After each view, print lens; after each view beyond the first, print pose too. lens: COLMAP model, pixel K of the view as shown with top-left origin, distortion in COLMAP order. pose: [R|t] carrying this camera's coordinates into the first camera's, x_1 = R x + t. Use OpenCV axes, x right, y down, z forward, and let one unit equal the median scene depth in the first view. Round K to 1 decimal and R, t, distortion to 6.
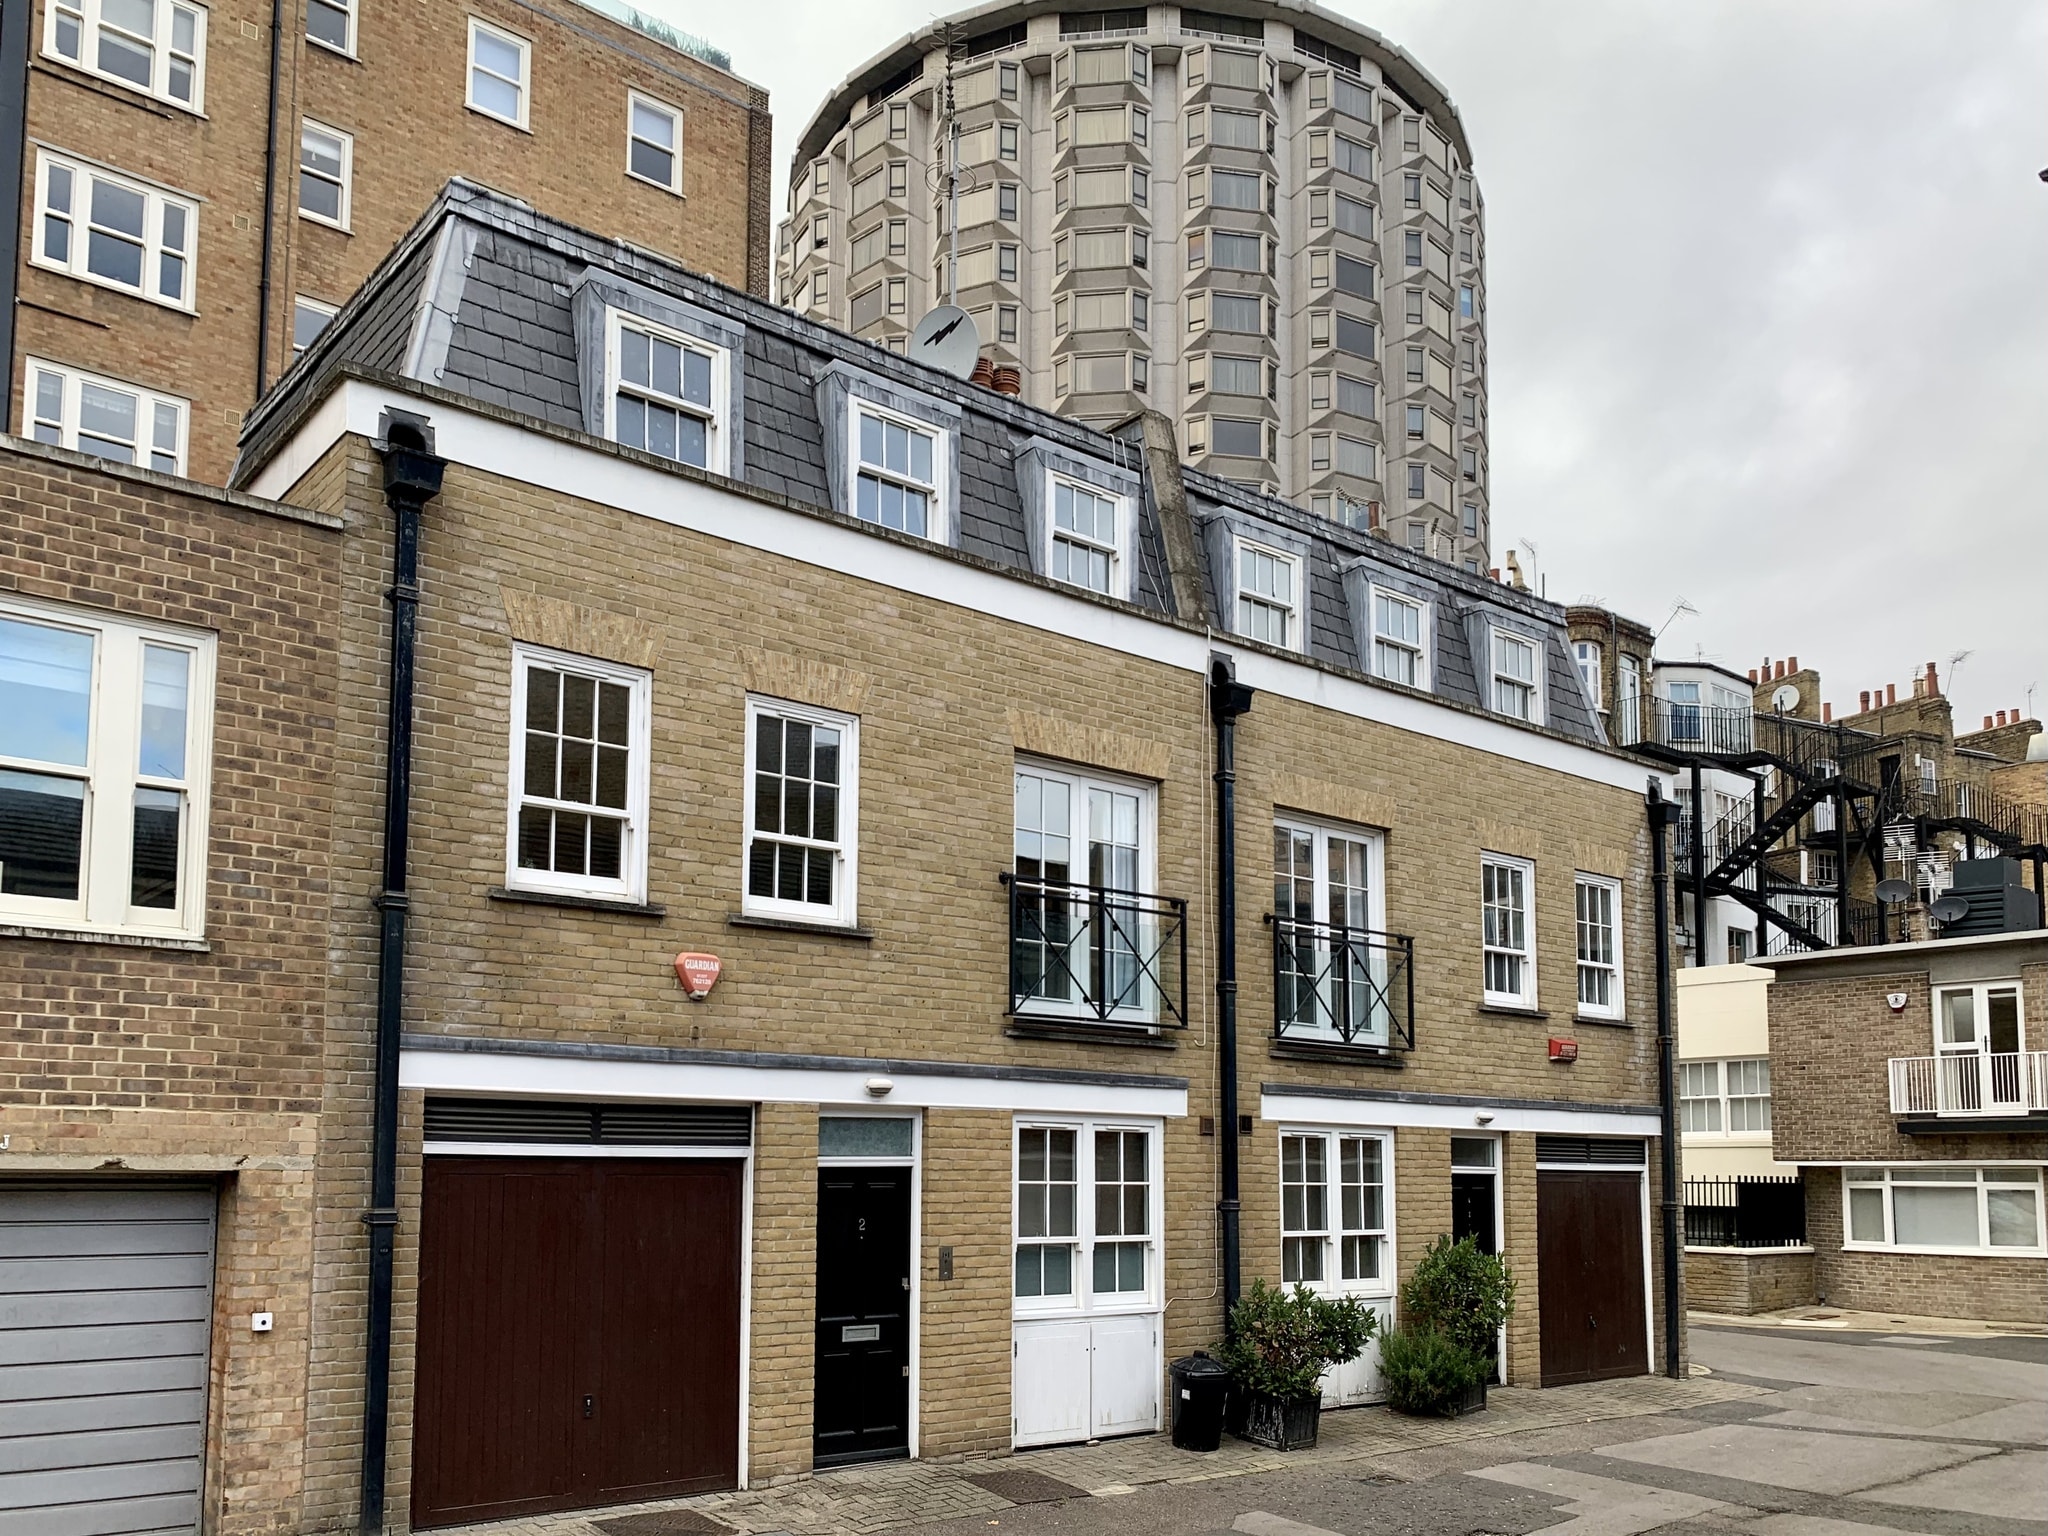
lens RADIAL K [[1666.0, 0, 1024.0], [0, 1666.0, 768.0], [0, 0, 1]] dist [0.133345, -0.438931]
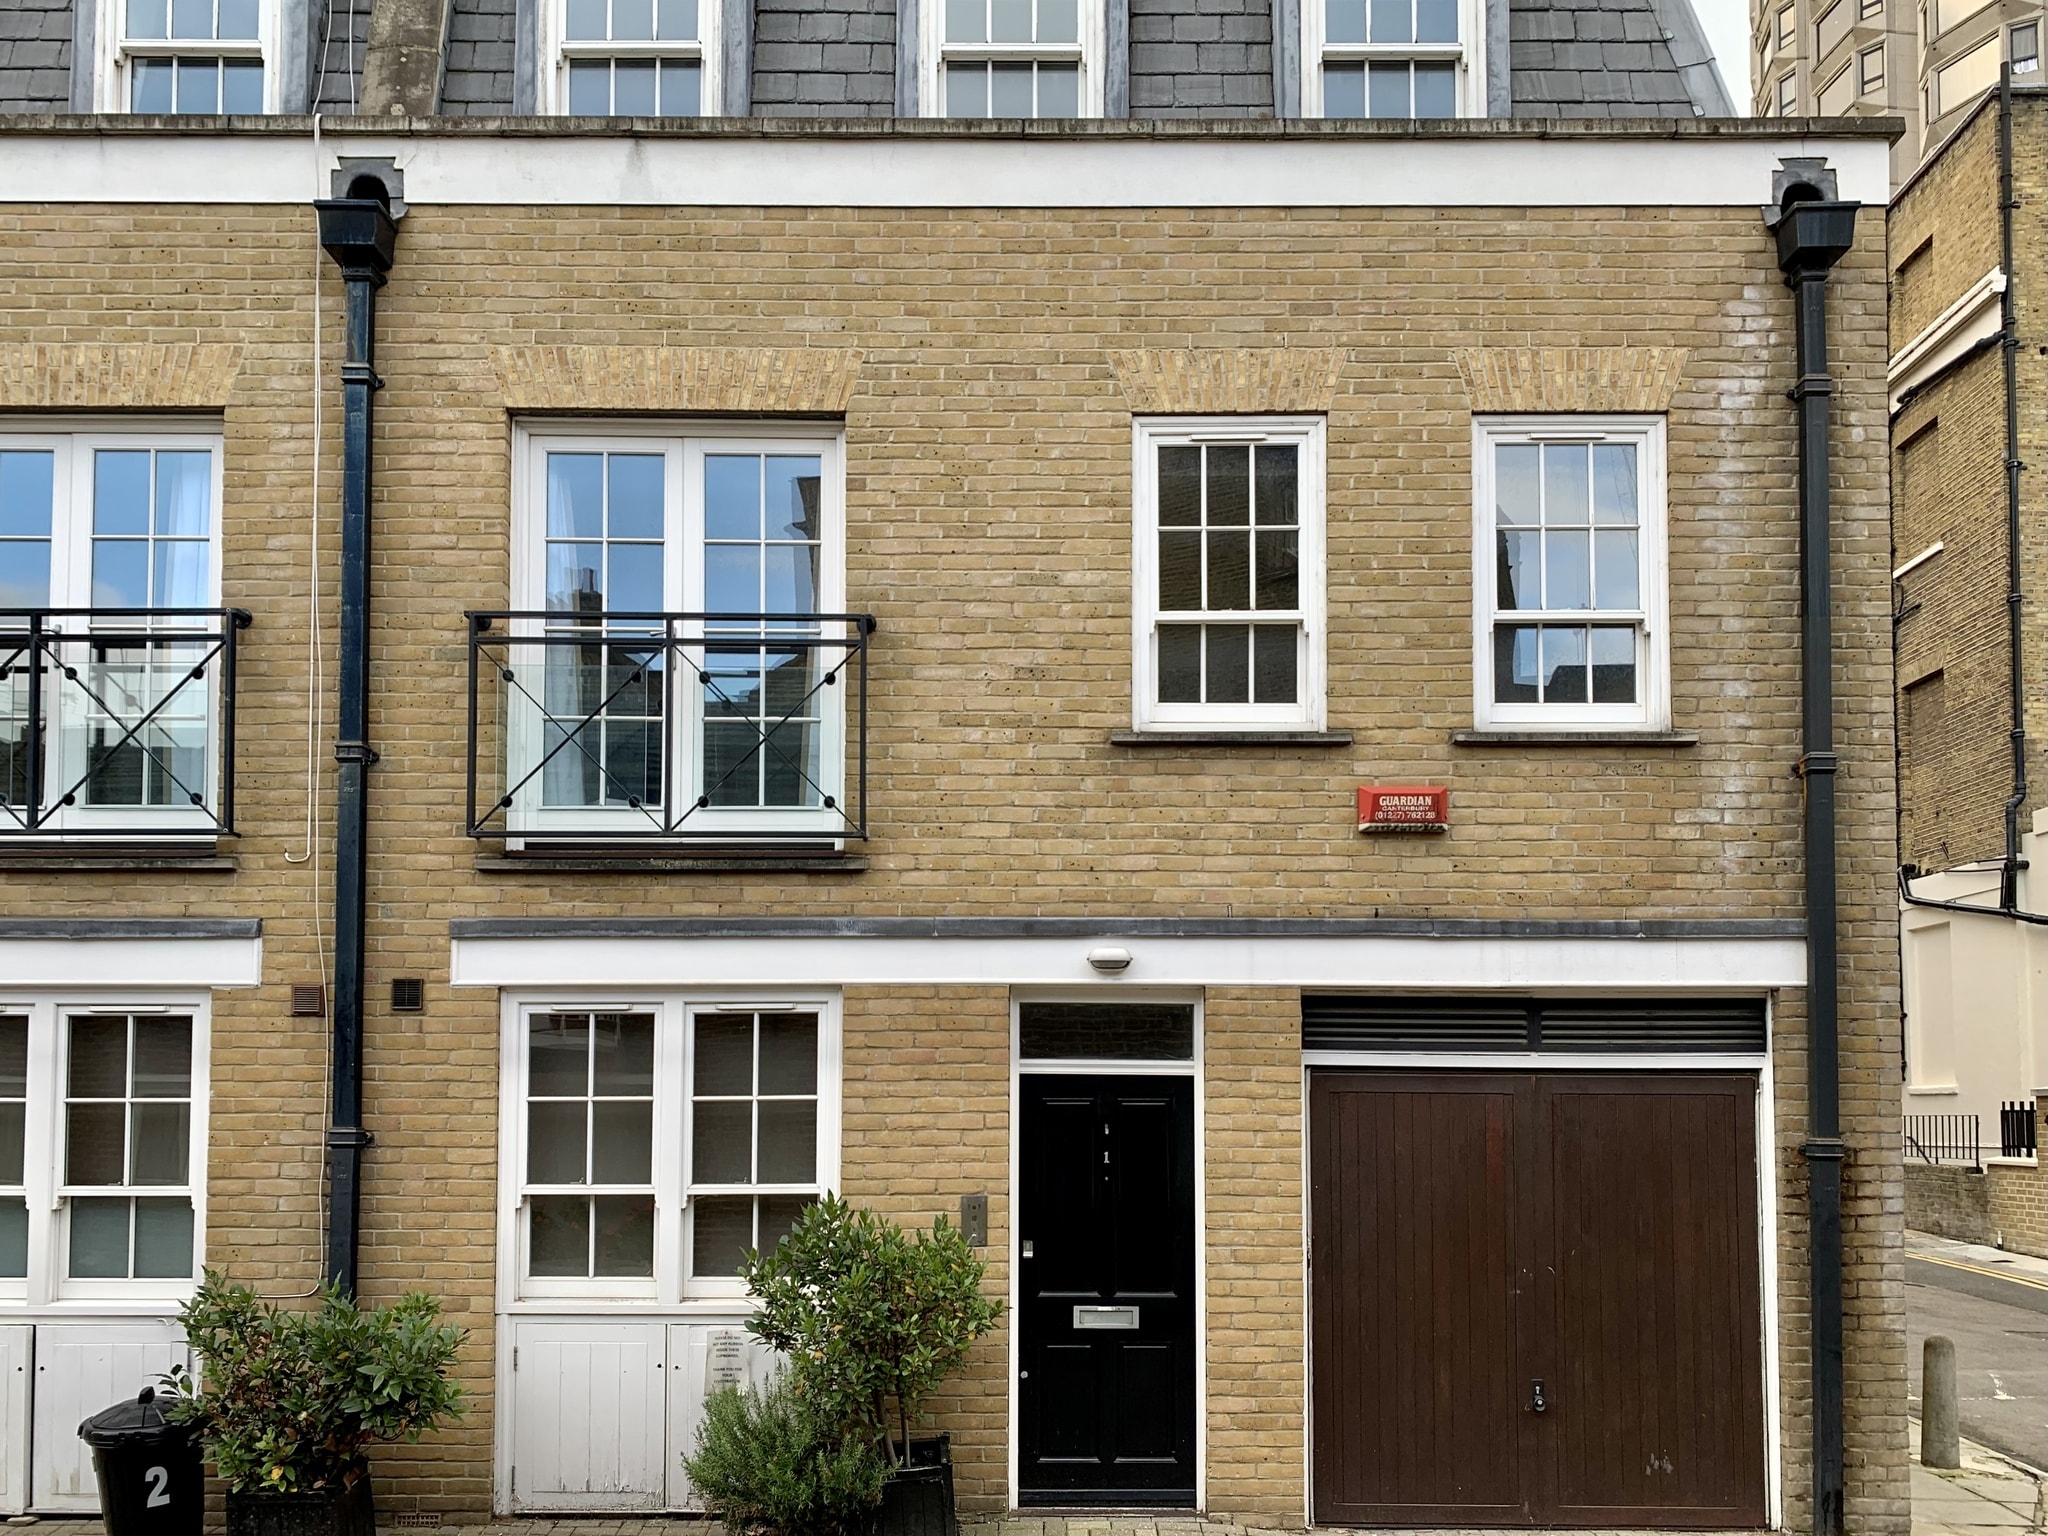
lens RADIAL K [[2057.7, 0, 1024.0], [0, 2057.7, 768.0], [0, 0, 1]] dist [0.172785, -0.472079]
pose [[0.763309, -0.104208, -0.637574, 0.631658], [0.156239, 0.987386, 0.025667, 0.131617], [0.626857, -0.119205, 0.769961, 0.522561]]
